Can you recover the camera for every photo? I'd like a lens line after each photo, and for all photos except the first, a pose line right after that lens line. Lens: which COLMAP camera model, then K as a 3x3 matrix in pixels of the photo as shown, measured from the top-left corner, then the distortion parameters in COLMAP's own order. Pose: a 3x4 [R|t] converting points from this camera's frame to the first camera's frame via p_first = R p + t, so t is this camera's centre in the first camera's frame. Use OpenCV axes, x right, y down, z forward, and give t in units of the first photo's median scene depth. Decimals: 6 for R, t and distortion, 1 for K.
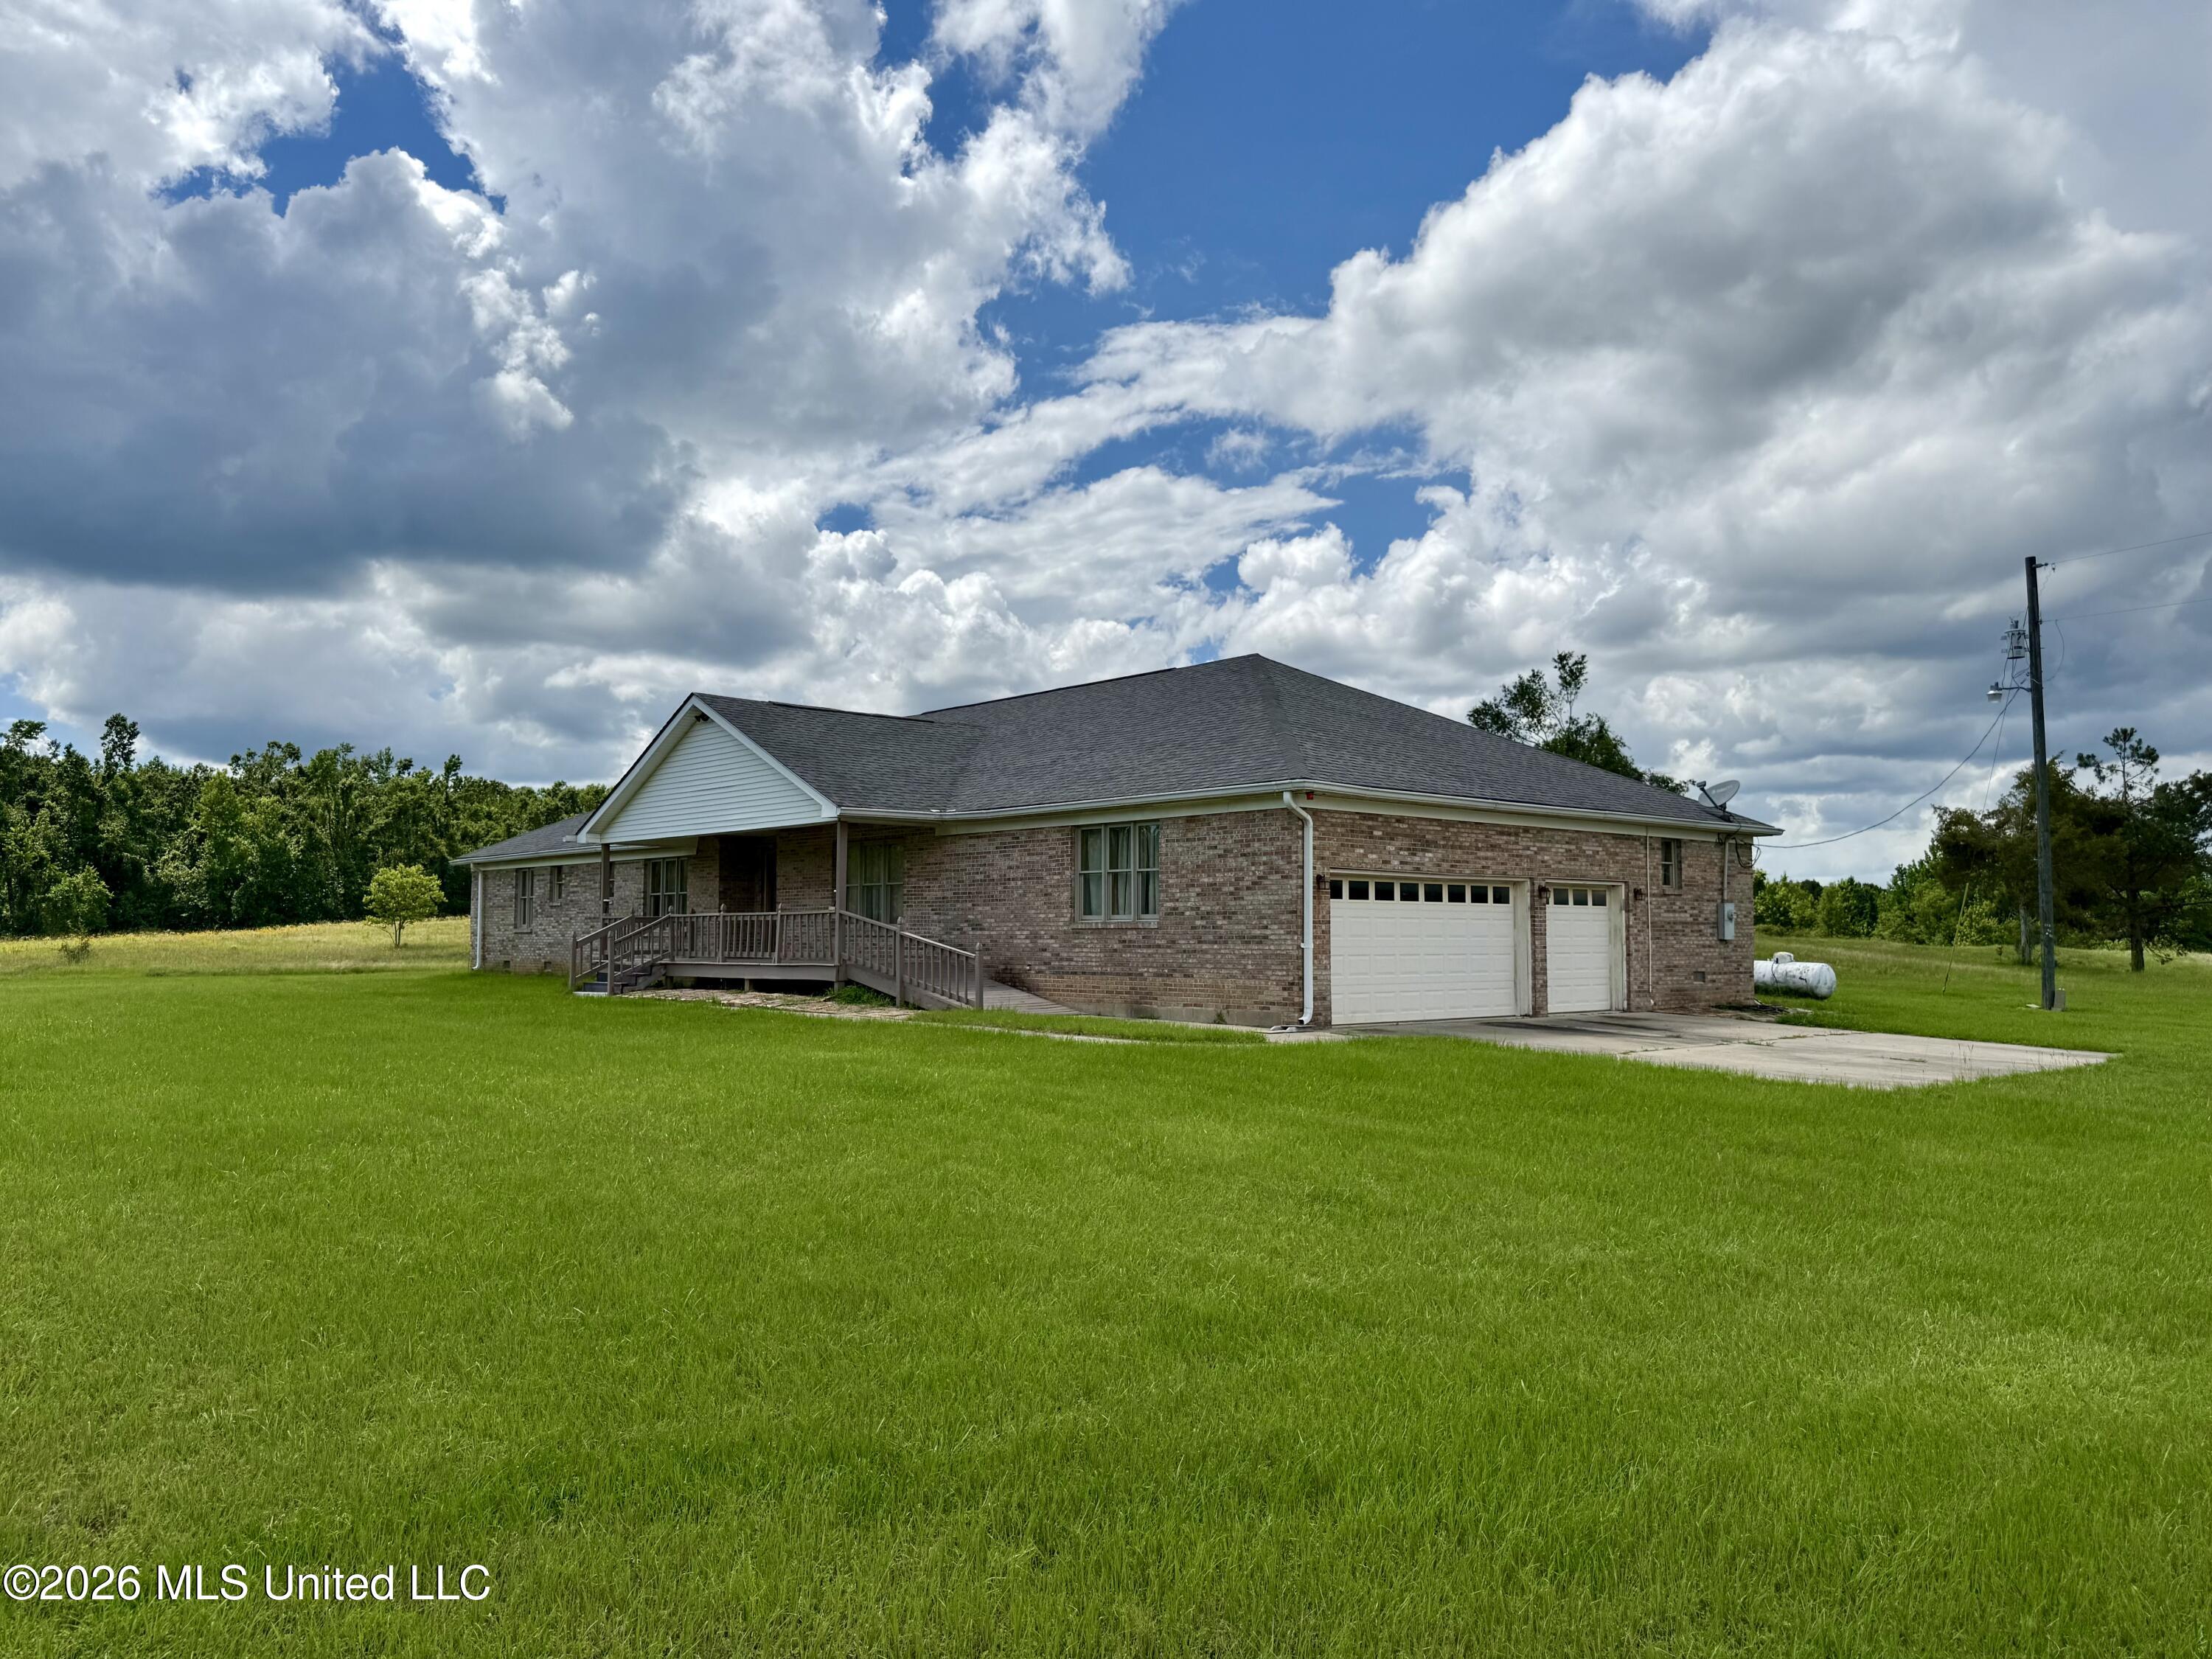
lens RADIAL K [[1628.9, 0, 1105.4], [0, 1628.9, 822.9], [0, 0, 1]] dist [0.018949, -0.006408]
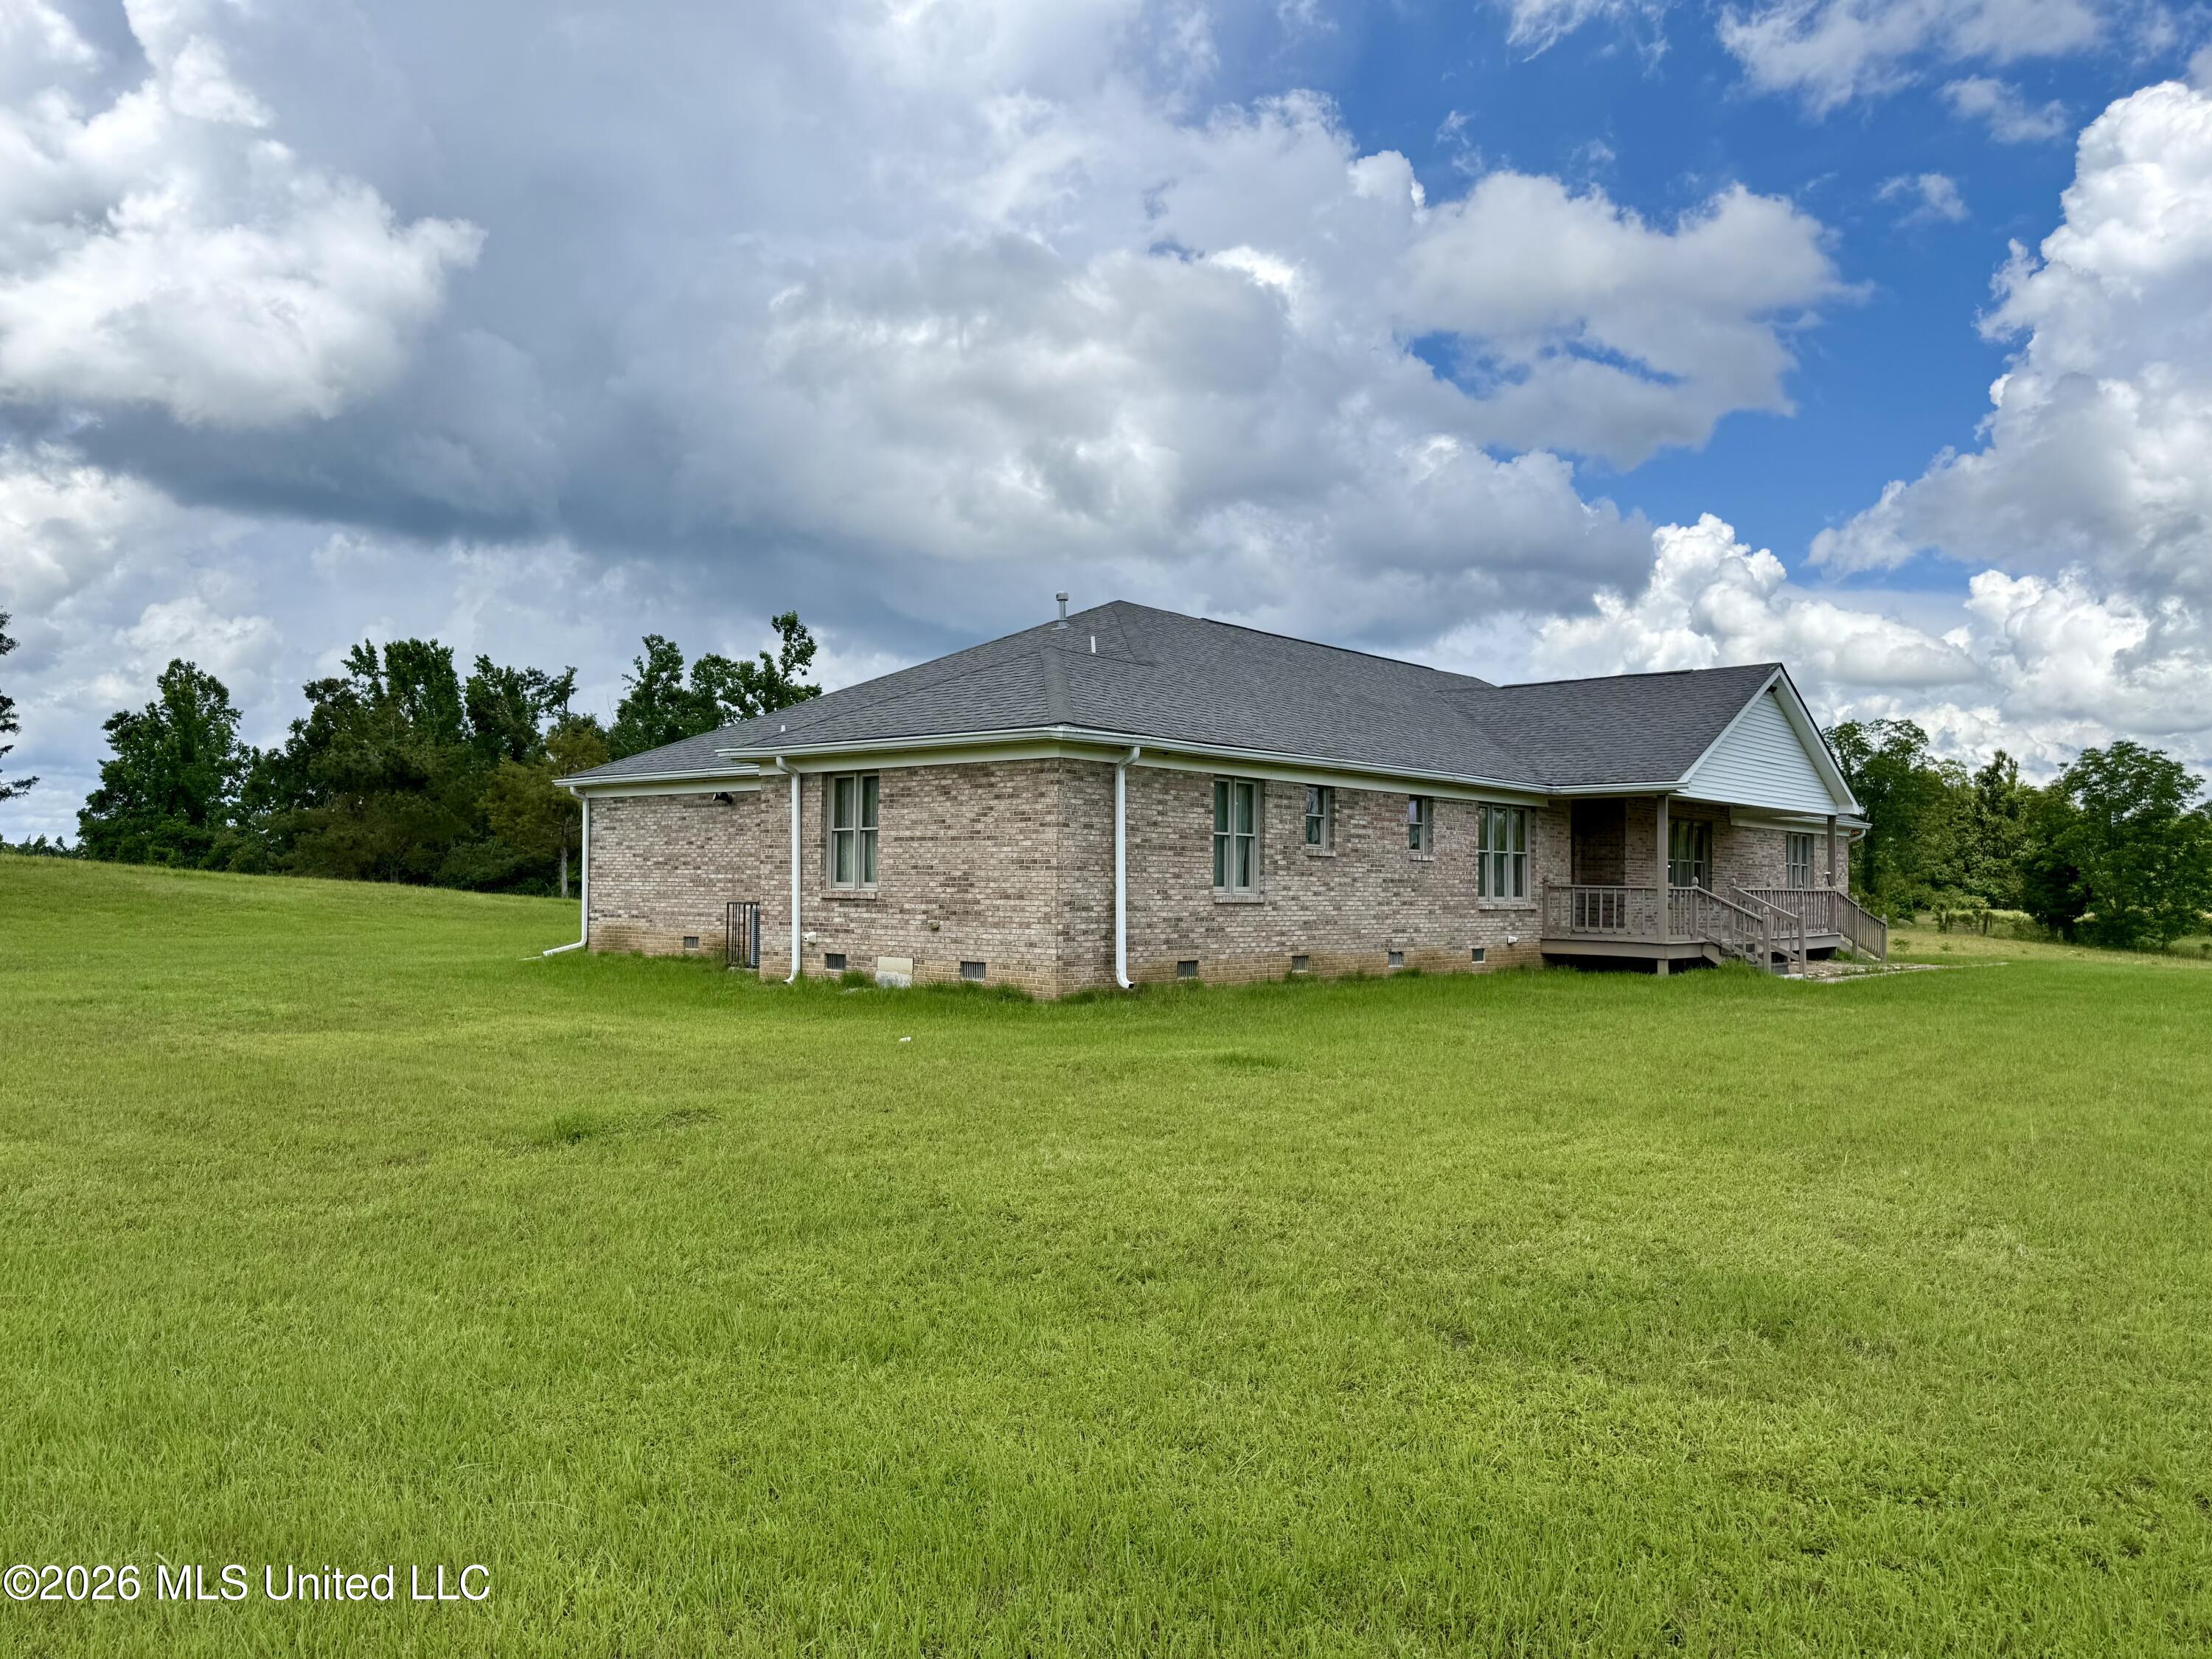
lens RADIAL K [[1628.9, 0, 1115.7], [0, 1628.9, 838.3], [0, 0, 1]] dist [0.018949, -0.006408]
pose [[-0.112734, 0.051584, 0.992285, -1.257833], [-0.059178, 0.996530, -0.058528, 0.115932], [-0.991861, -0.065319, -0.109290, 1.607296]]
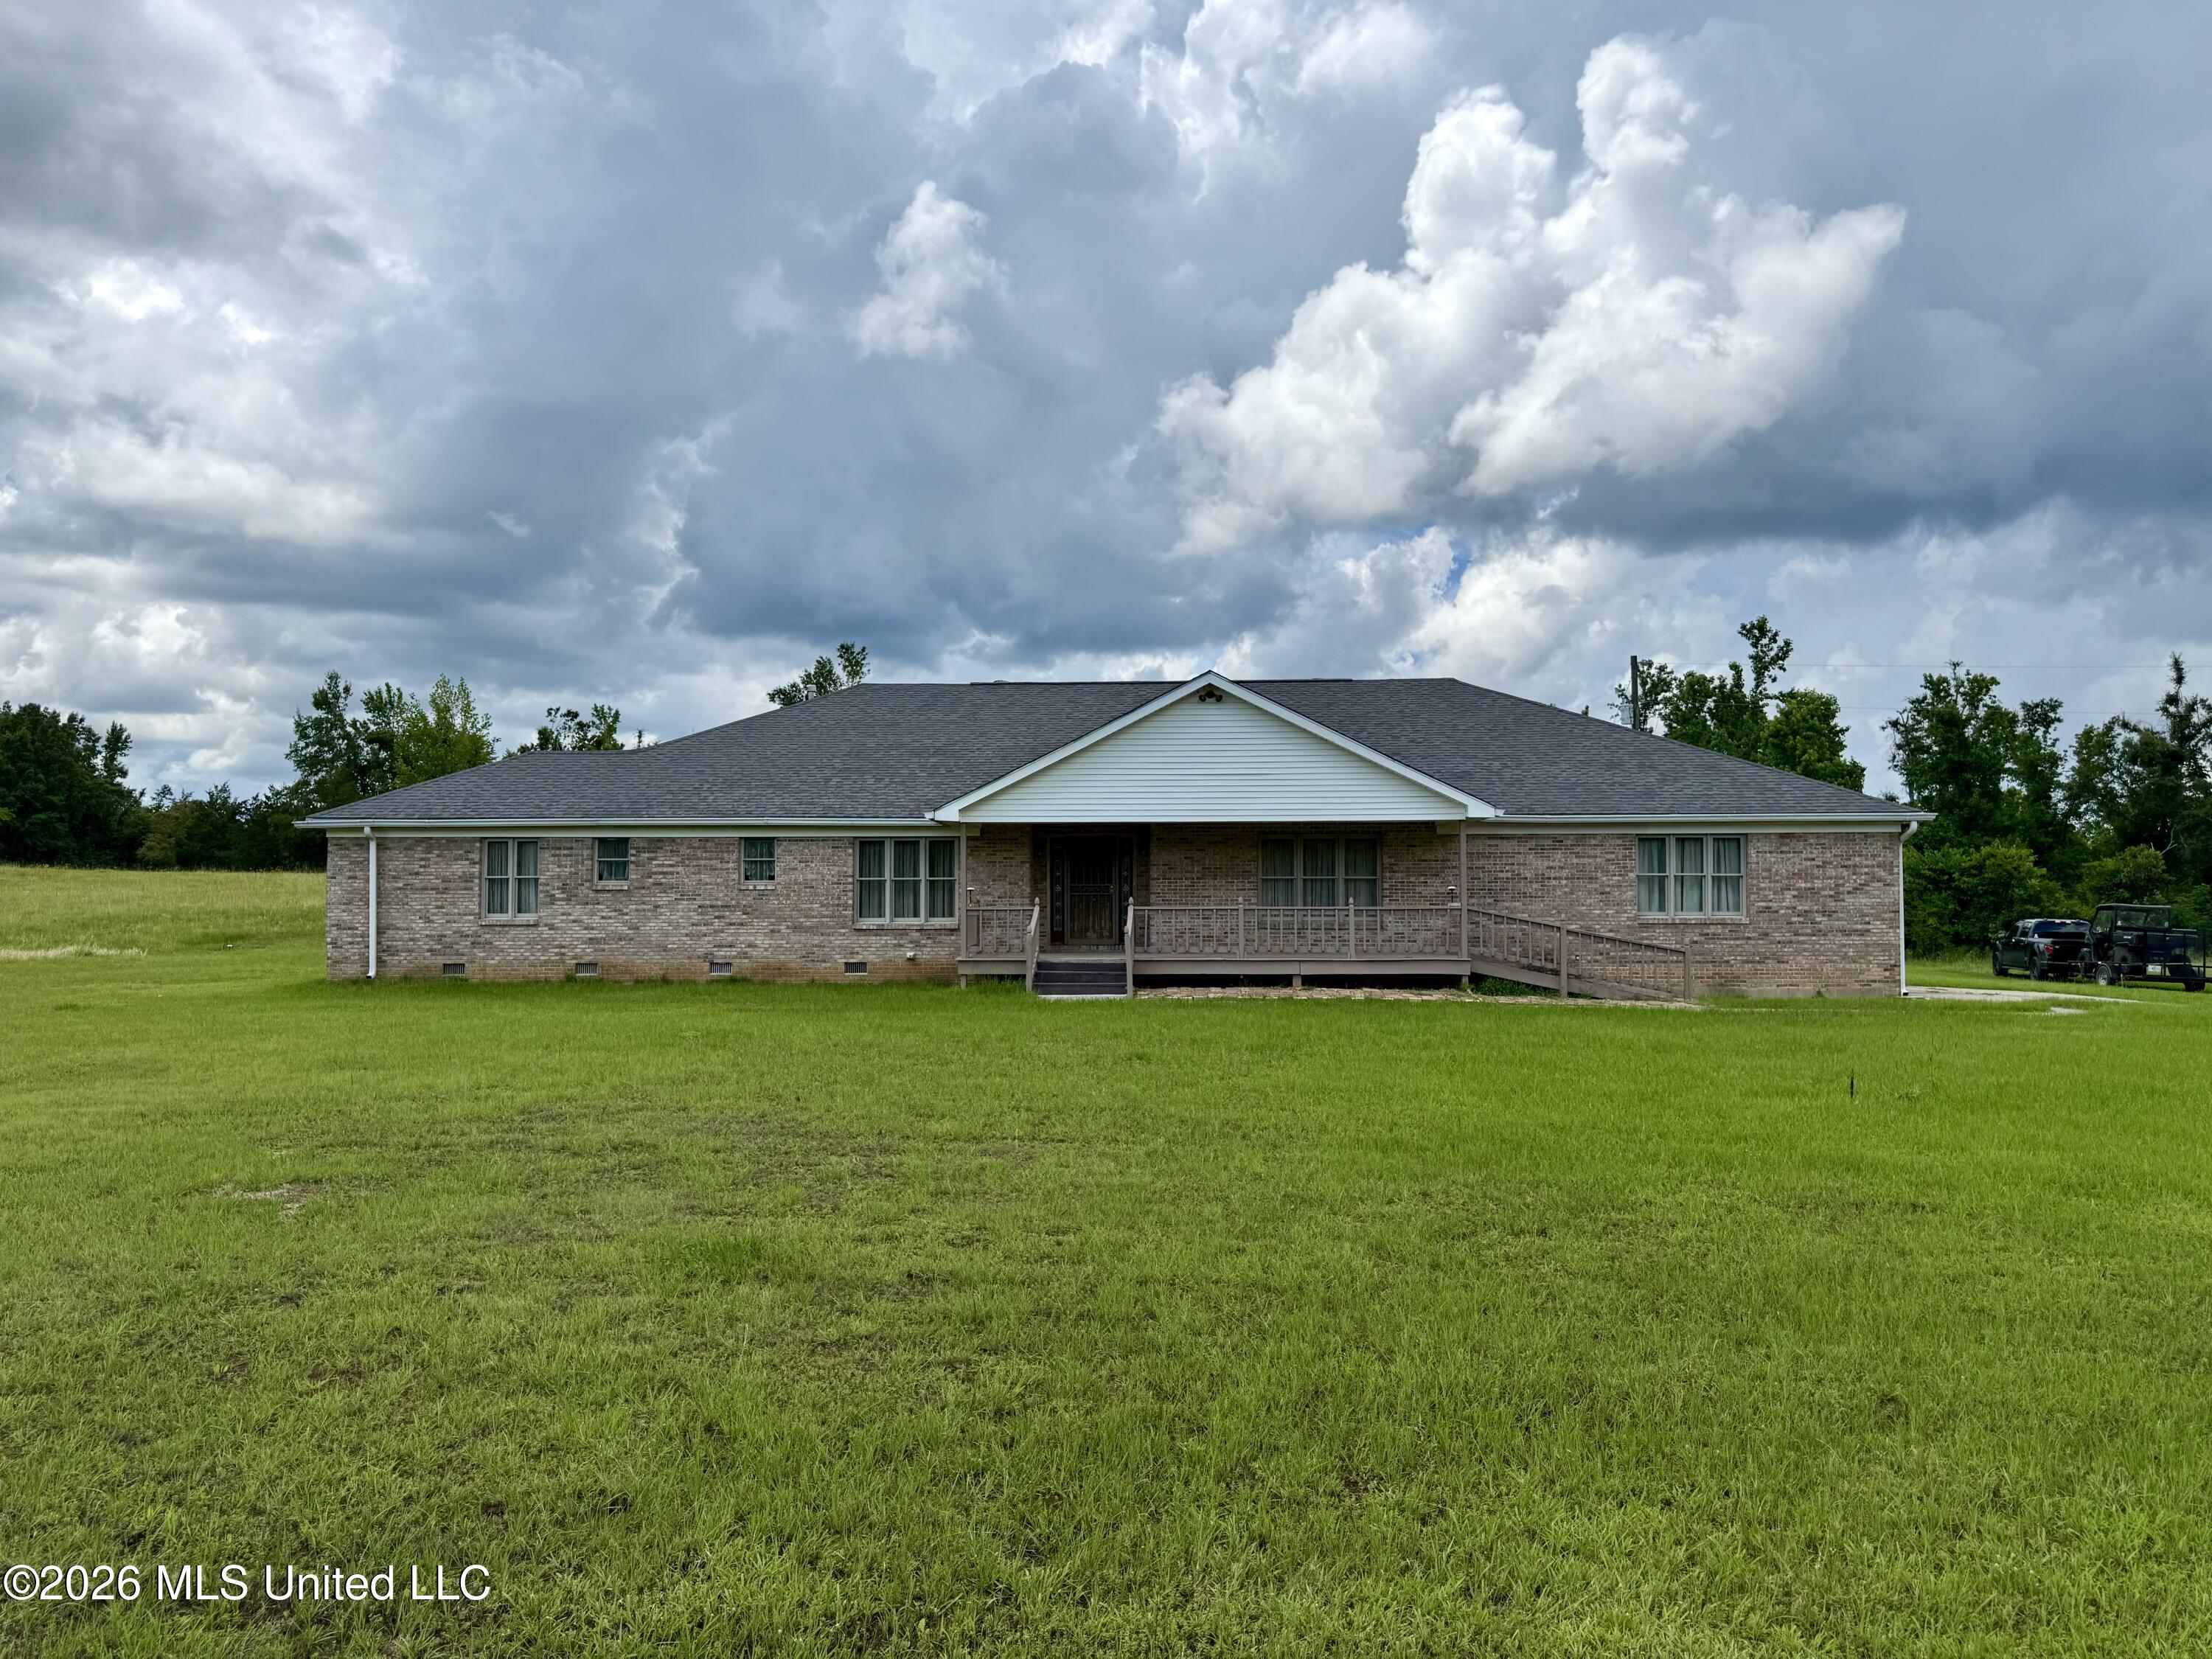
lens RADIAL K [[1628.9, 0, 1111.7], [0, 1628.9, 829.9], [0, 0, 1]] dist [0.018949, -0.006408]
pose [[0.693802, 0.043017, 0.718880, -1.027180], [-0.049736, 0.998693, -0.011760, 0.028657], [-0.718446, -0.027596, 0.695035, 0.431828]]
